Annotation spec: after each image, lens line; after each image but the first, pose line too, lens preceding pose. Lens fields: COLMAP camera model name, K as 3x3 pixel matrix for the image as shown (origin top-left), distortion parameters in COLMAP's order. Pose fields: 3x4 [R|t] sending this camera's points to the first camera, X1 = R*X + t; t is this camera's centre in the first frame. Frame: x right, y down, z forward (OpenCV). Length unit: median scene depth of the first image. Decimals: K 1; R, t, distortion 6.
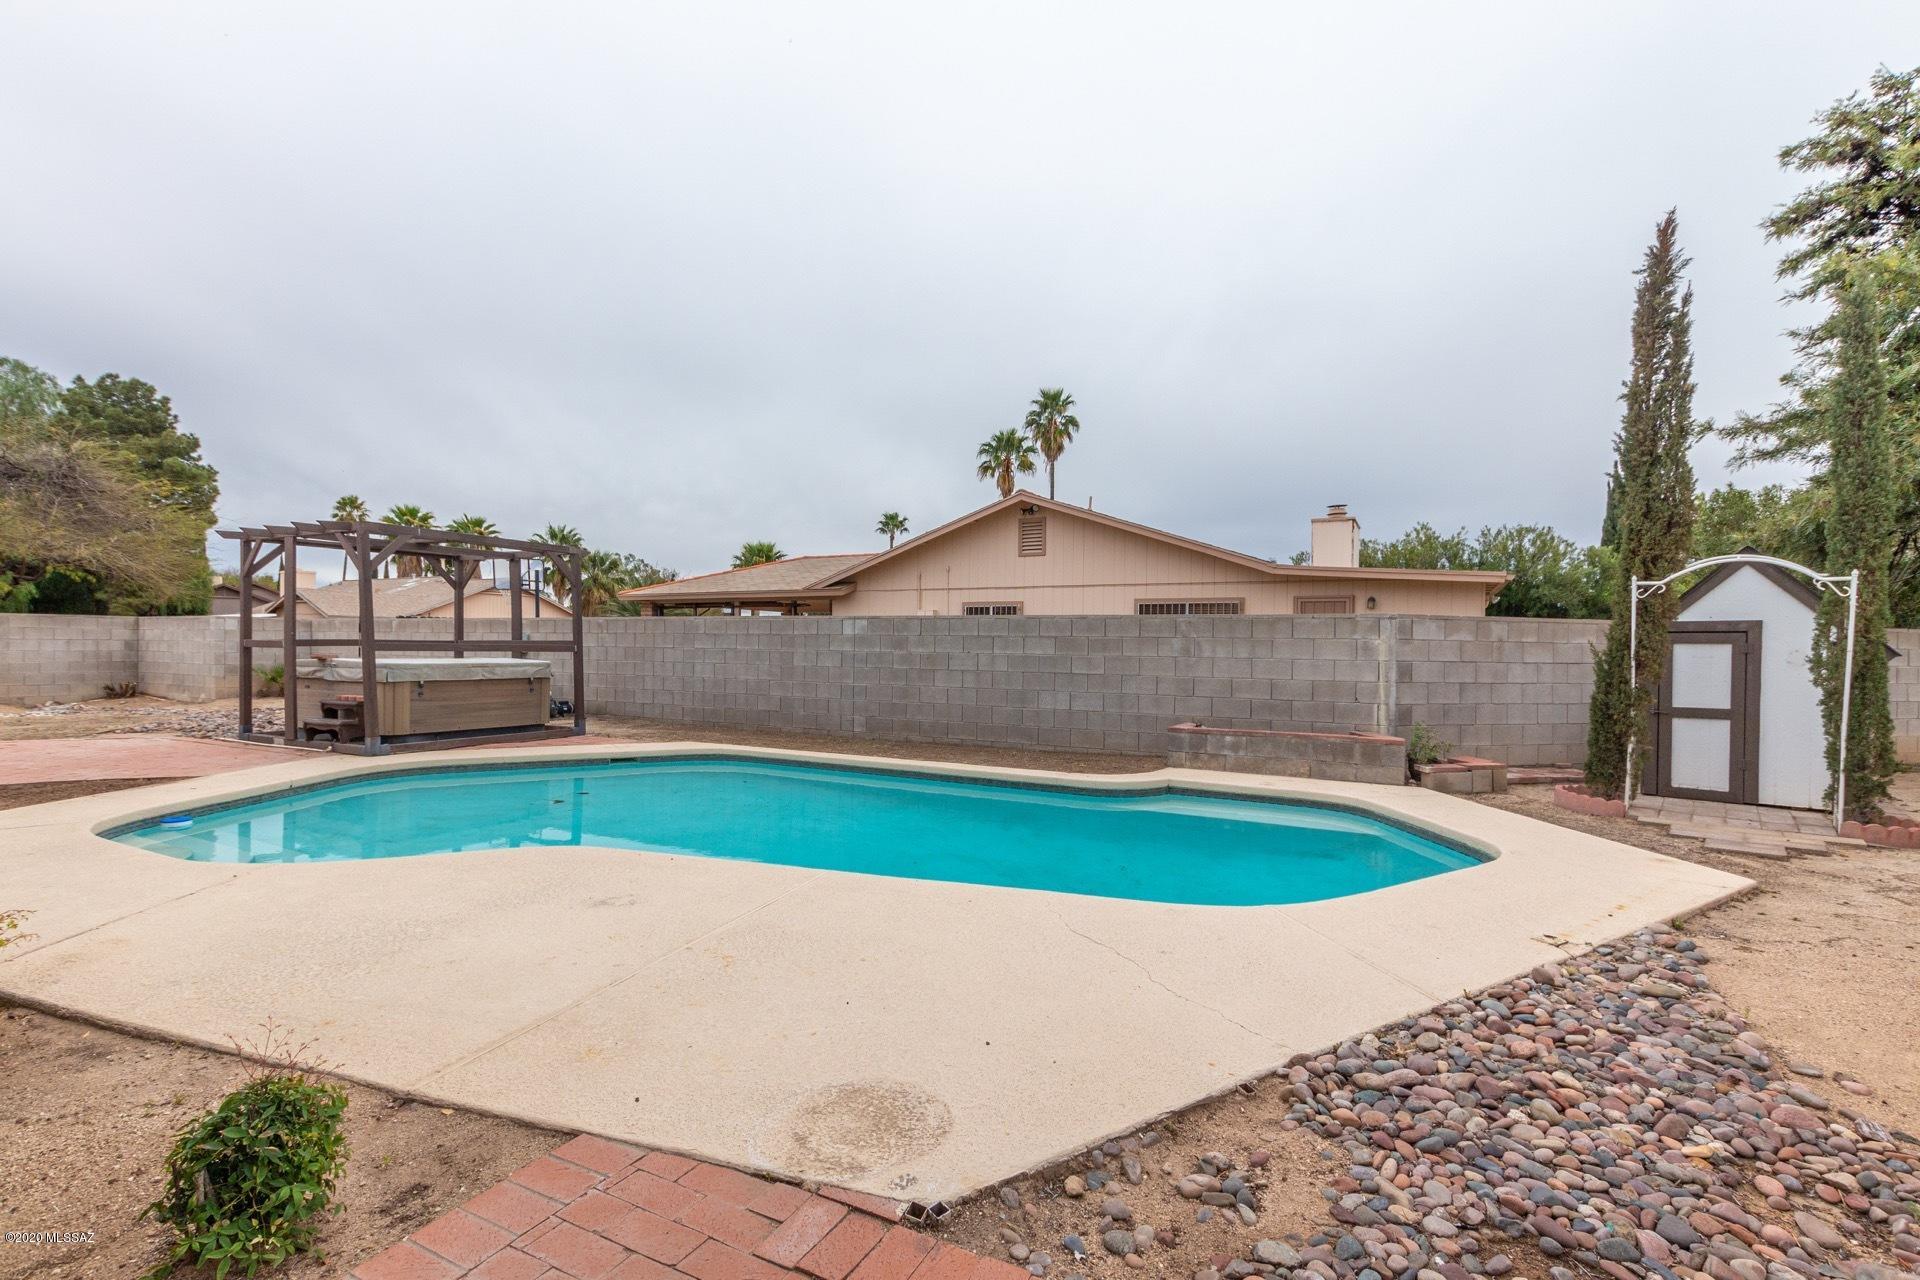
lens RADIAL K [[868.7, 0, 946.9], [0, 868.7, 663.9], [0, 0, 1]] dist [0.000958, -0.000362]
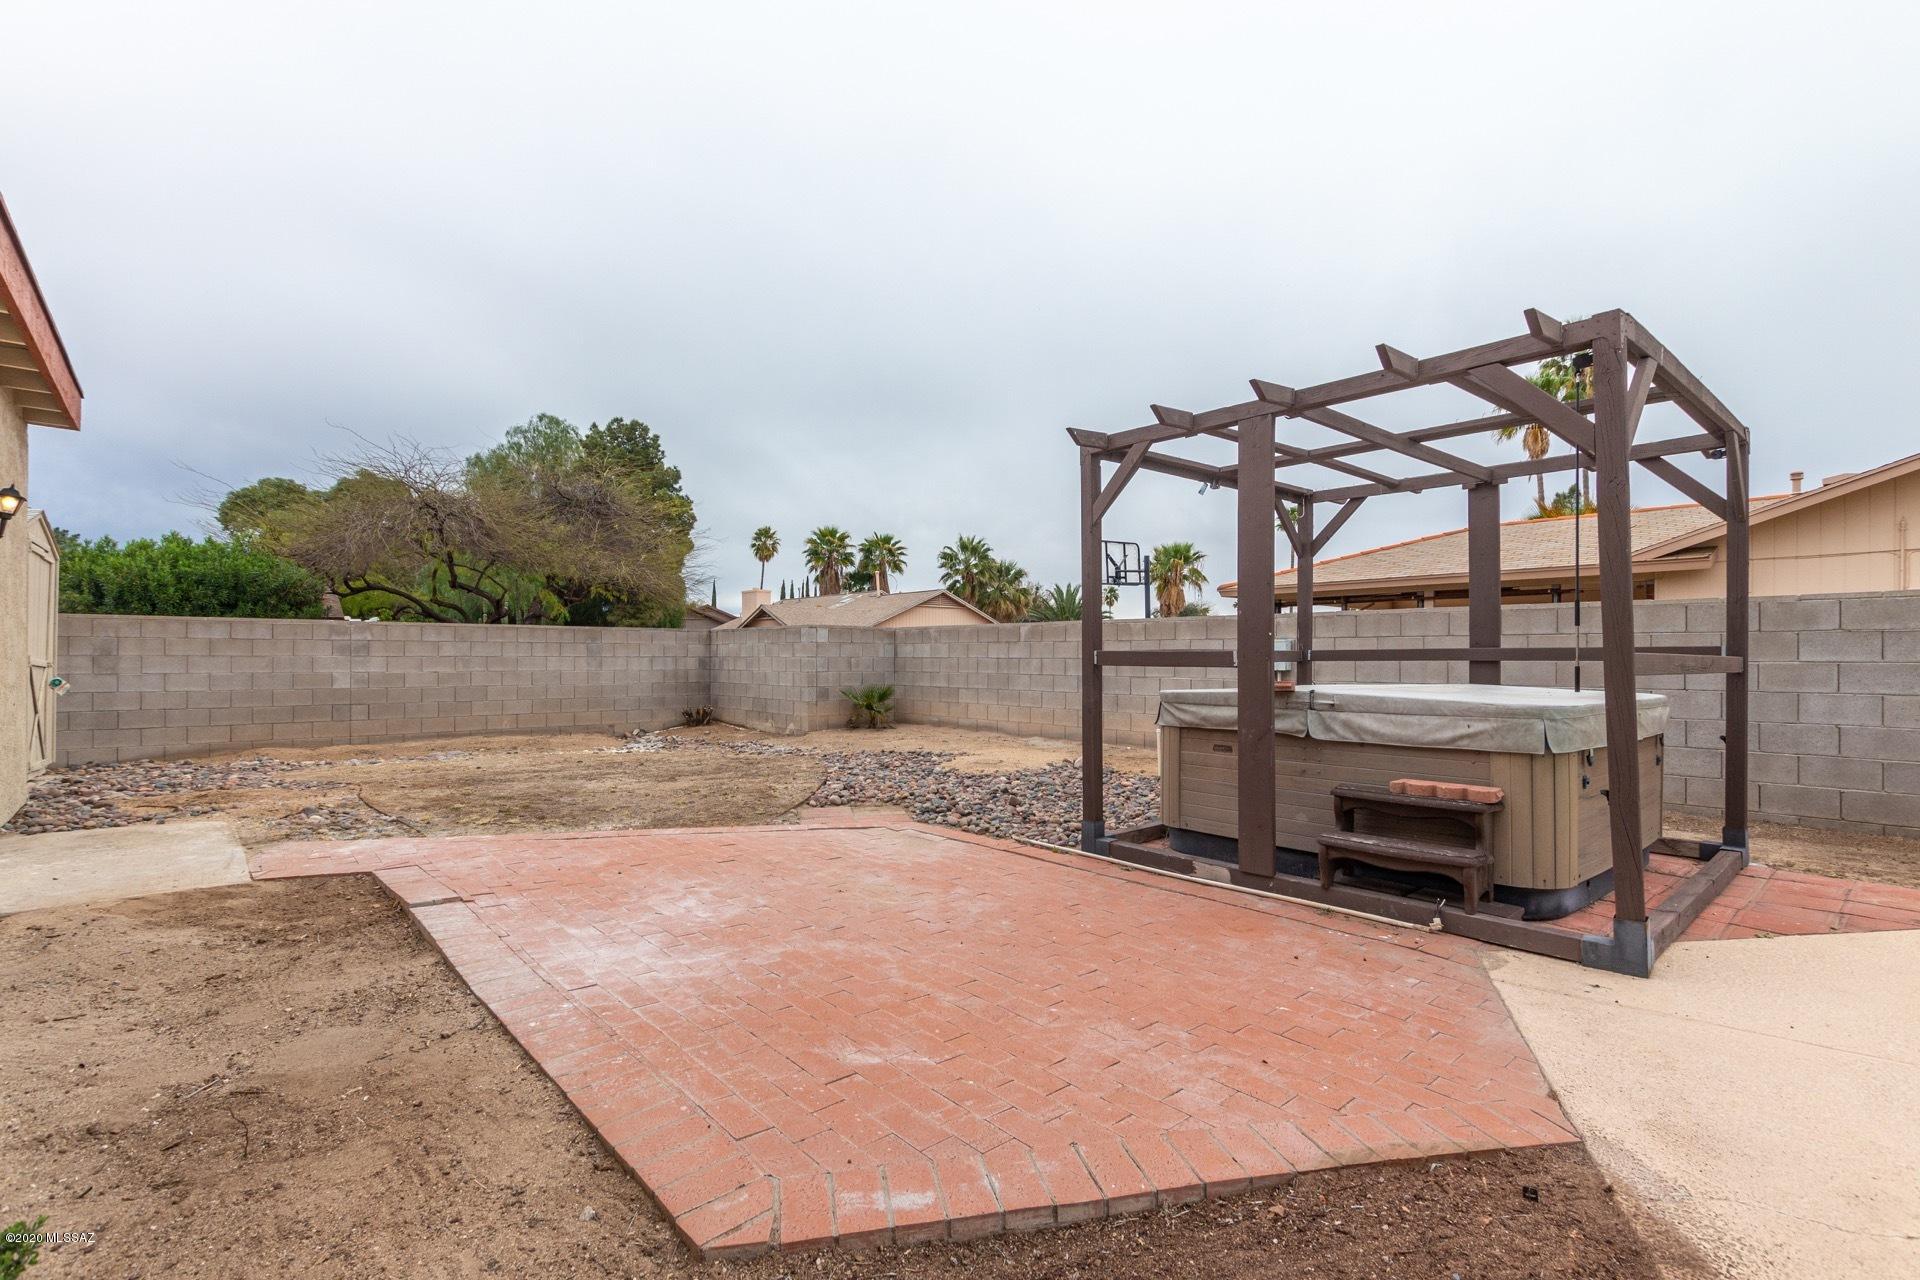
lens RADIAL K [[868.7, 0, 946.9], [0, 868.7, 663.9], [0, 0, 1]] dist [0.000958, -0.000362]
pose [[0.932661, -0.006528, -0.360694, -0.409684], [0.001303, 0.999891, -0.014726, -0.007748], [0.360751, 0.013264, 0.932568, 0.291535]]
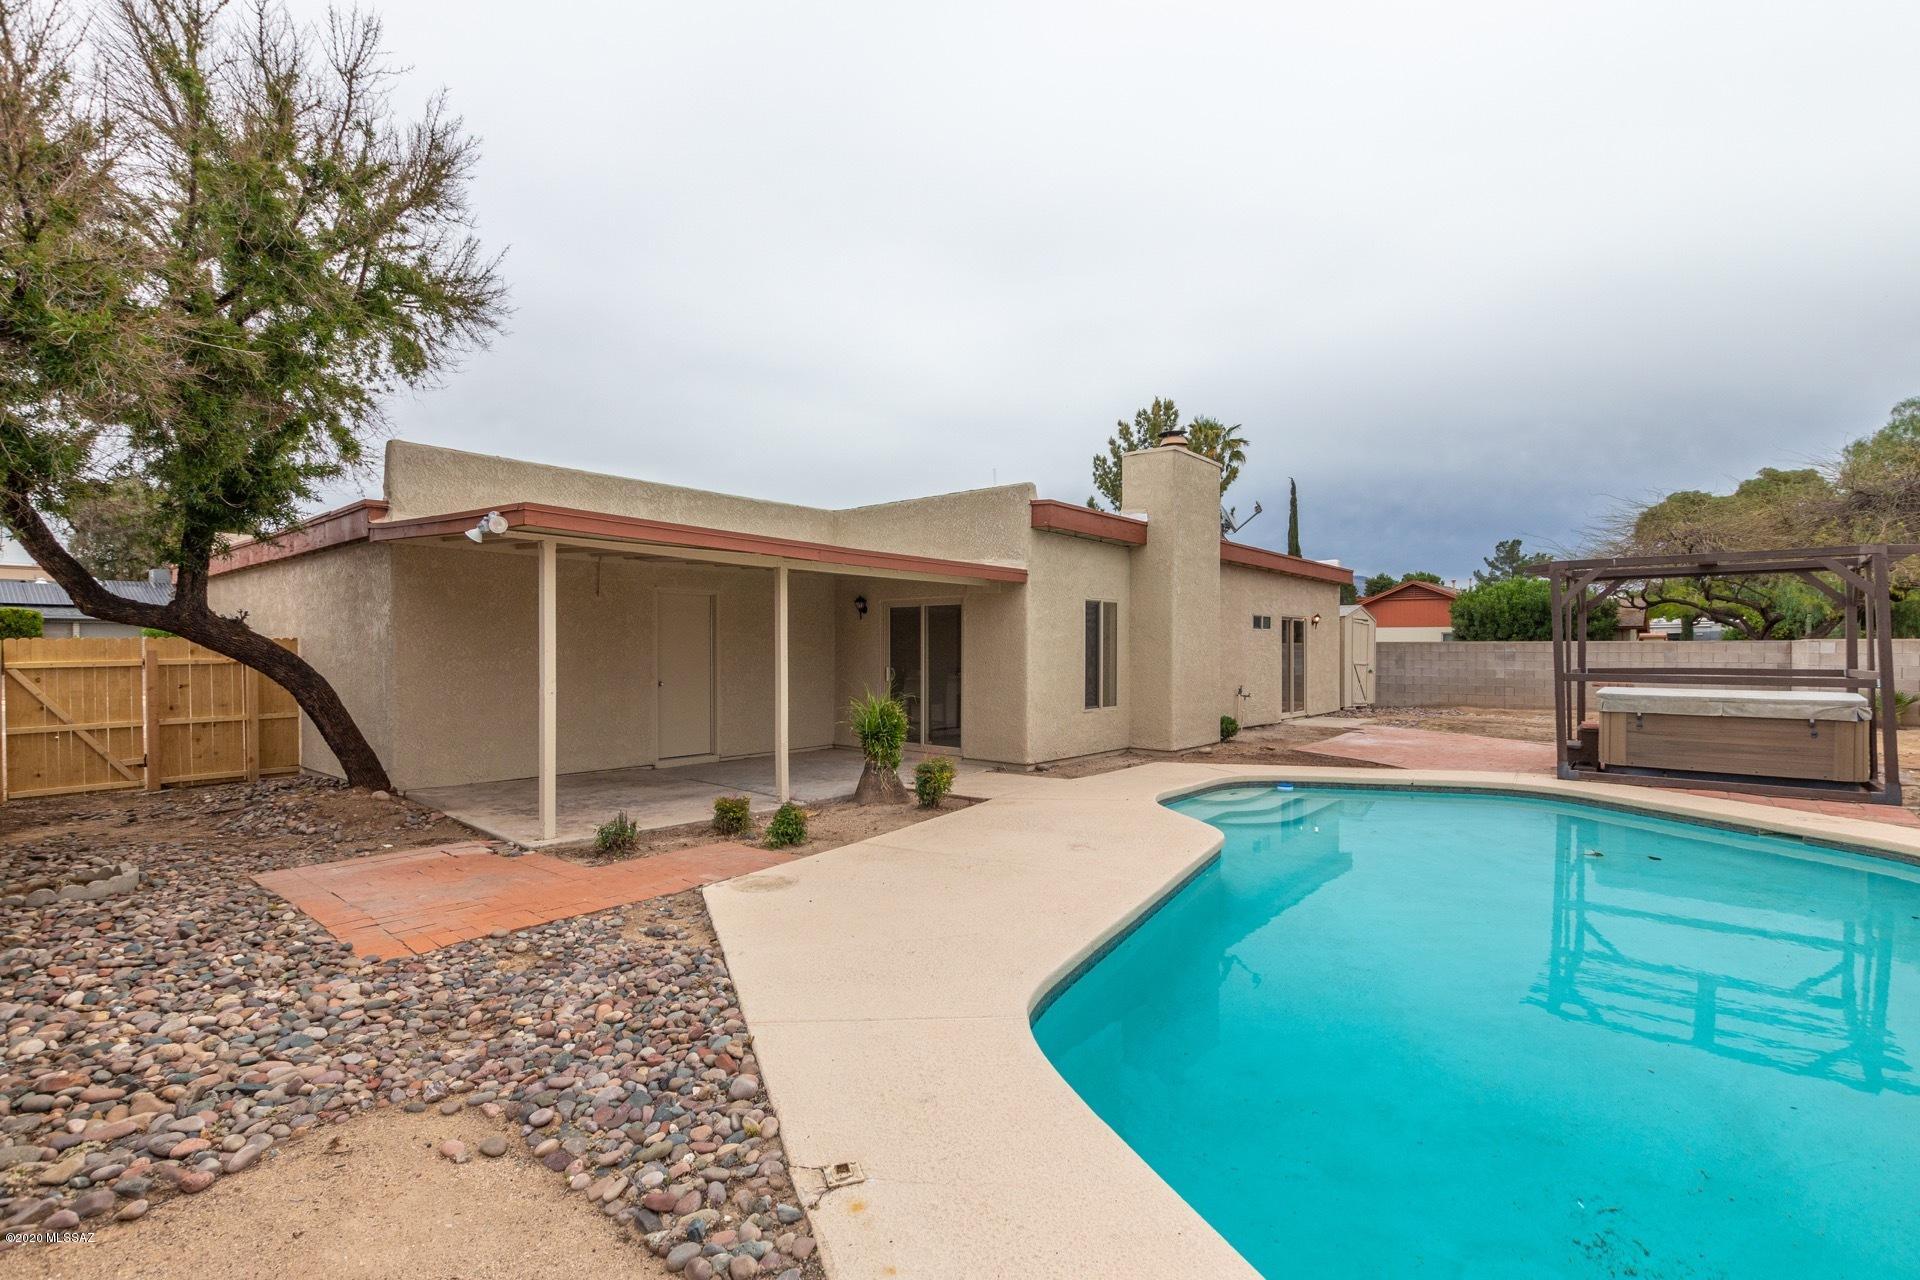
lens RADIAL K [[887.8, 0, 962.7], [0, 887.8, 659.9], [0, 0, 1]] dist [0.001118, -0.000046]
pose [[-0.202620, 0.001837, -0.979256, 0.280312], [-0.023886, 0.999691, 0.006818, -0.015191], [0.978966, 0.024771, -0.202514, 0.254846]]
